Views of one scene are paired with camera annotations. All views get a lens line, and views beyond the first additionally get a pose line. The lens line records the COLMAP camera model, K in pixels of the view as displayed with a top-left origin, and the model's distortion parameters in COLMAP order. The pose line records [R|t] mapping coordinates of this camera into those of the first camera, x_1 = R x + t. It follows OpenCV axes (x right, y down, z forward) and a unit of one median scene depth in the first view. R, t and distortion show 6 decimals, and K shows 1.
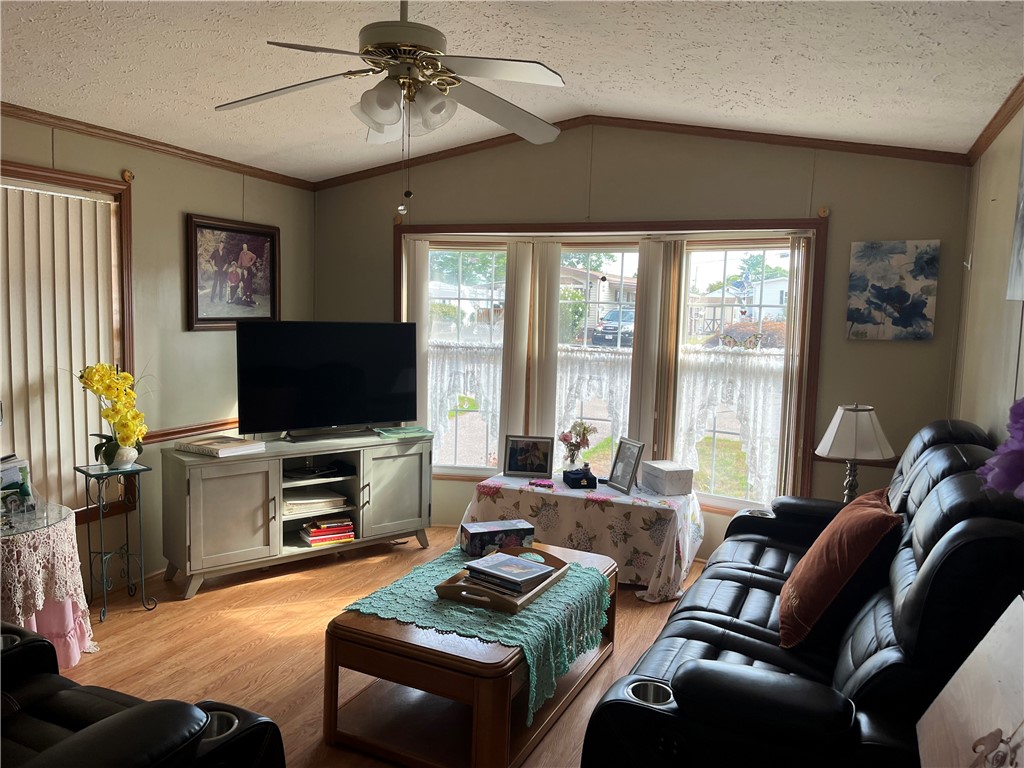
lens RADIAL K [[765.8, 0, 510.9], [0, 765.8, 384.1], [0, 0, 1]] dist [0.027675, -0.005625]
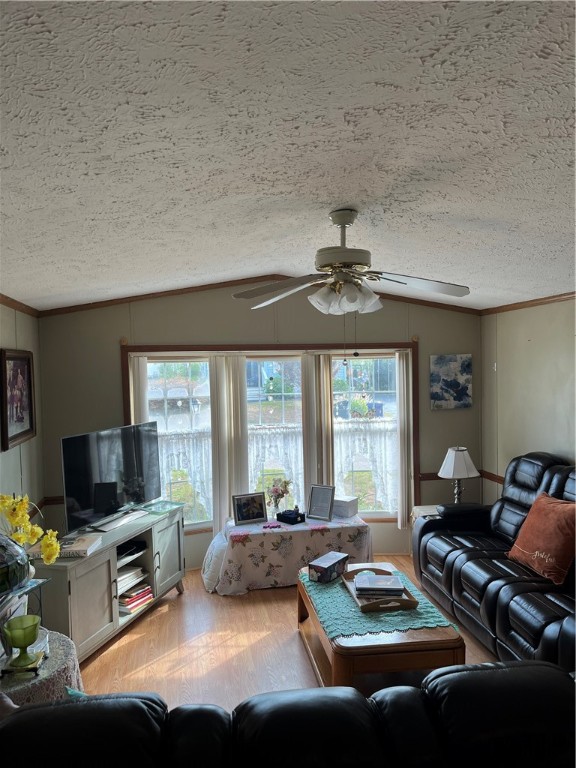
lens RADIAL K [[574.3, 0, 308.0], [0, 574.3, 387.1], [0, 0, 1]] dist [0.027675, -0.005625]
pose [[0.835295, -0.065036, 0.545942, -0.484174], [0.099368, 0.994485, -0.033564, -0.086900], [-0.540748, 0.082285, 0.837150, 0.038260]]
